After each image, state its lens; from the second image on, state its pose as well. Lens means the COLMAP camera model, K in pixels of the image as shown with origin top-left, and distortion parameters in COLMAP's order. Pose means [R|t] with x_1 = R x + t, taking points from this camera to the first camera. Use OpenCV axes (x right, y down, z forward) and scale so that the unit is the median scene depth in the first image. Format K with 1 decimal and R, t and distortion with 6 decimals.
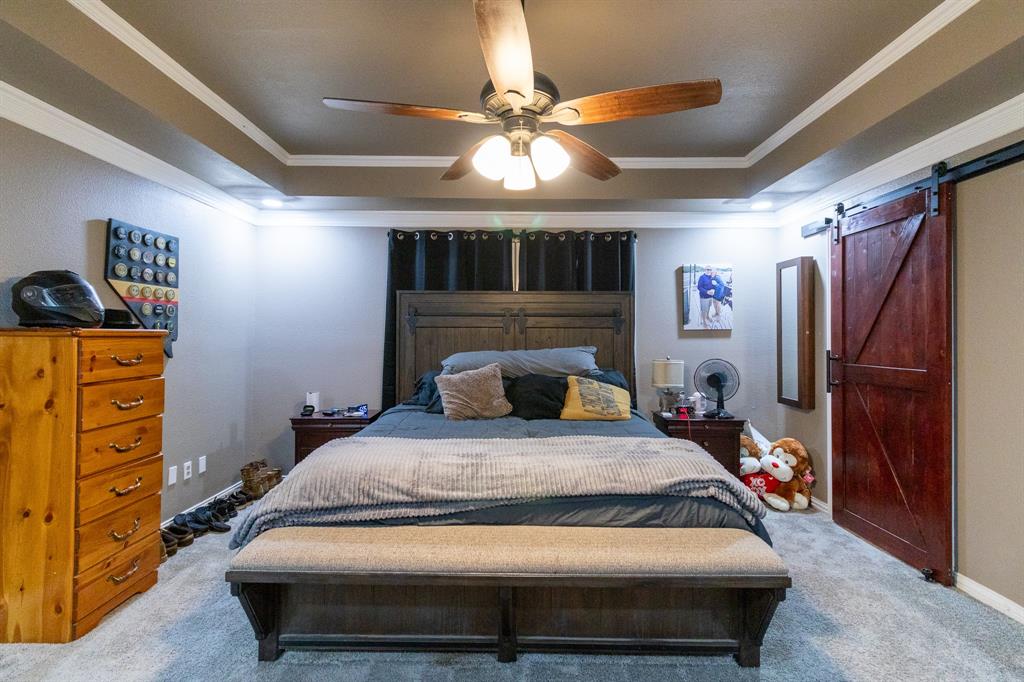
lens RADIAL K [[473.8, 0, 512.6], [0, 473.8, 333.6], [0, 0, 1]] dist [-0.002828, 0.001464]
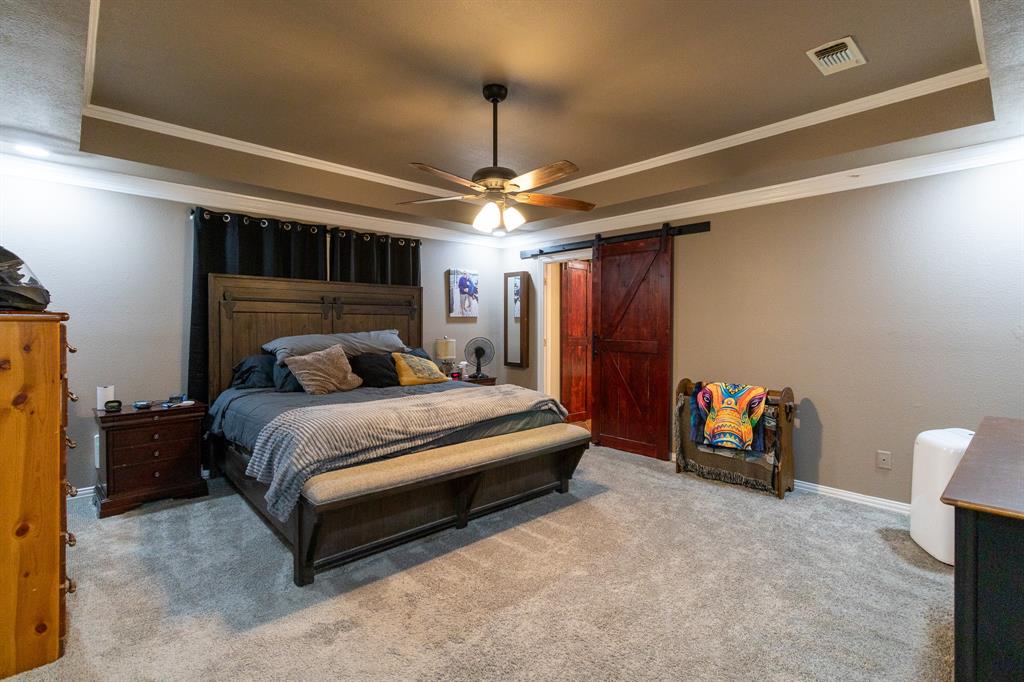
lens RADIAL K [[473.8, 0, 505.1], [0, 473.8, 336.3], [0, 0, 1]] dist [-0.002828, 0.001464]
pose [[0.737242, -0.019368, 0.675351, -0.515408], [-0.006120, 0.999357, 0.035340, -0.001189], [-0.675601, -0.030187, 0.736649, -0.128761]]
